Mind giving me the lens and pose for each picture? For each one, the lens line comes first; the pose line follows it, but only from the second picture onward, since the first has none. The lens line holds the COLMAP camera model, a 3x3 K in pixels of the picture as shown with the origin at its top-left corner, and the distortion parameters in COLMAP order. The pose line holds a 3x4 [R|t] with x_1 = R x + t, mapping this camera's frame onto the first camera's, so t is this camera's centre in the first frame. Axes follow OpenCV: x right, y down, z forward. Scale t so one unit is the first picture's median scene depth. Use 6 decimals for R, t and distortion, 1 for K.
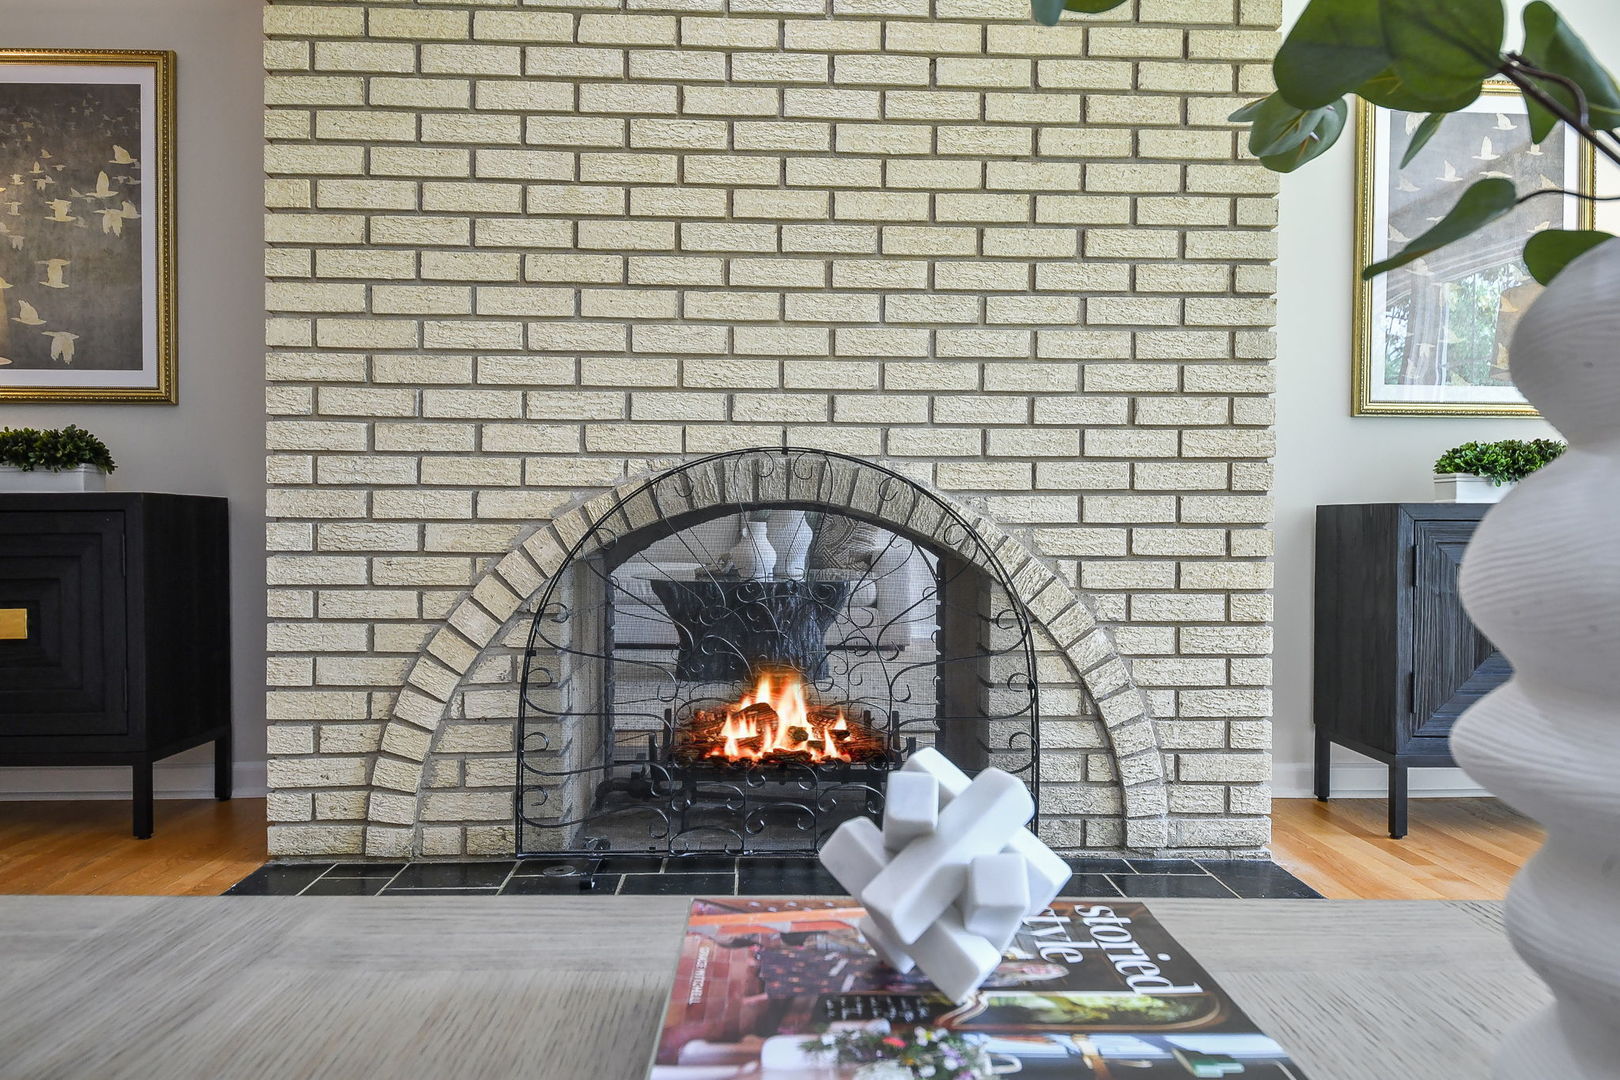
lens RADIAL K [[1169.4, 0, 810.5], [0, 1169.4, 553.6], [0, 0, 1]] dist [0.001776, -0.016538]
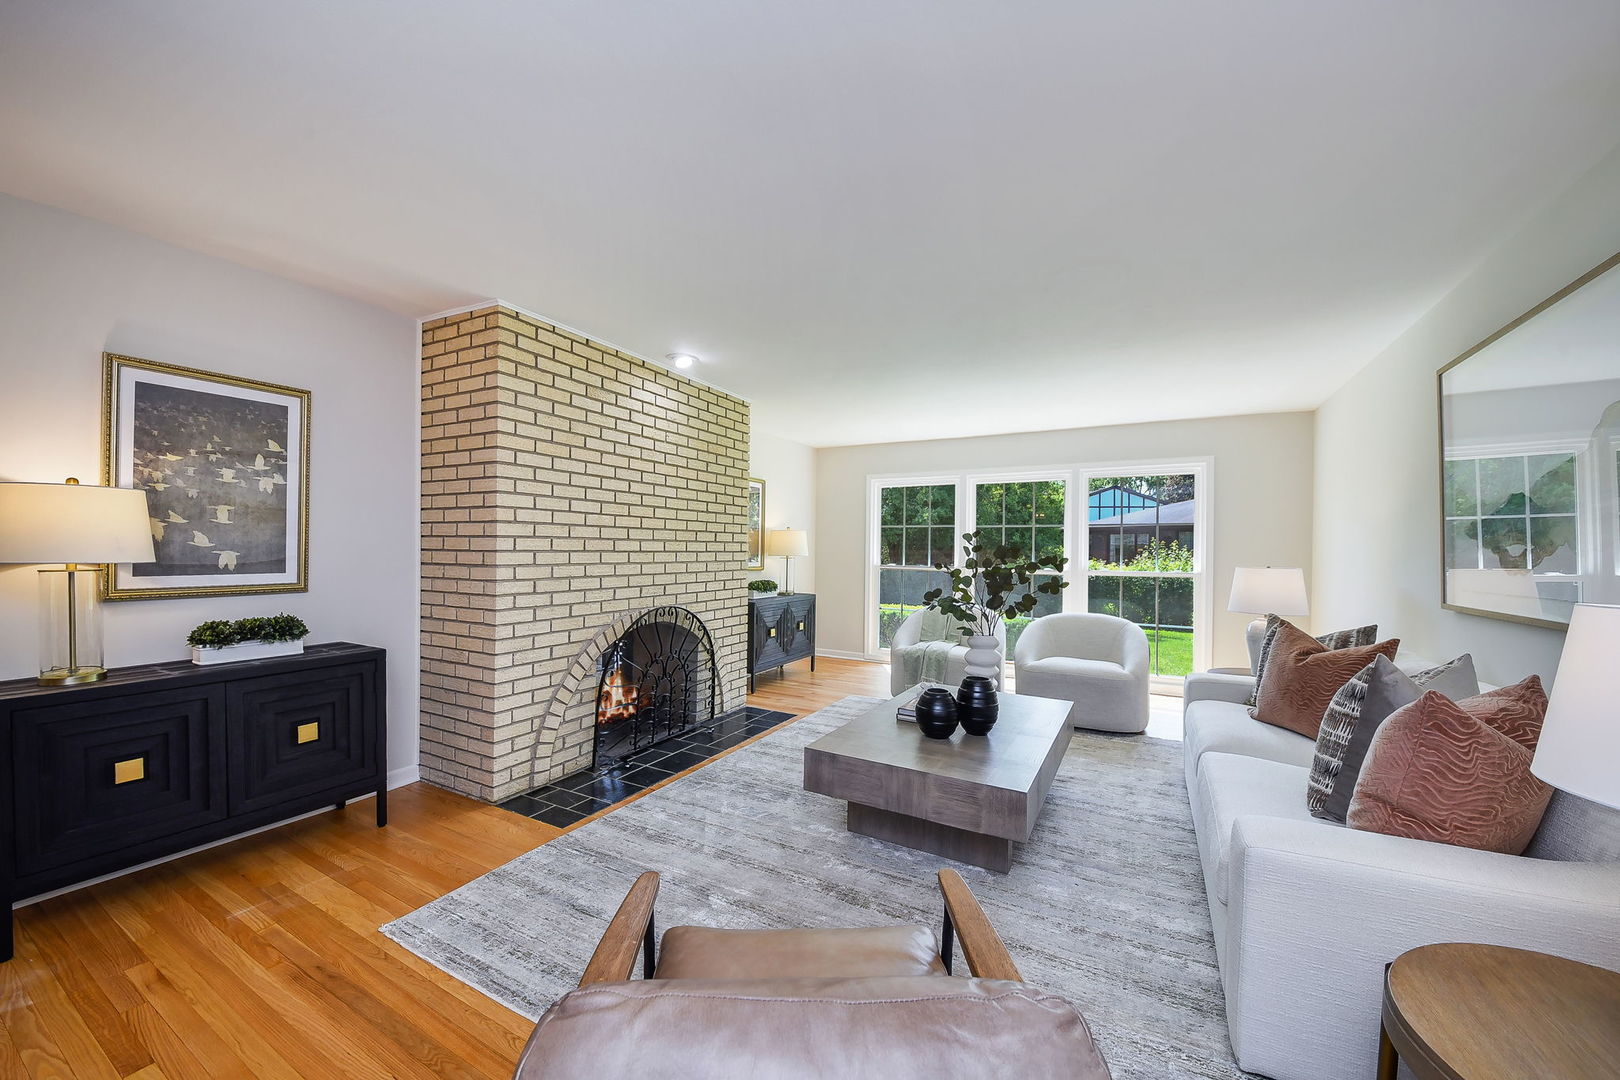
lens RADIAL K [[589.2, 0, 809.6], [0, 589.2, 541.1], [0, 0, 1]] dist [-0.000413, -0.000182]
pose [[0.515389, 0.012290, 0.856868, -1.097629], [0.001063, 0.999887, -0.014981, -0.226583], [-0.856955, 0.008631, 0.515318, -0.123494]]
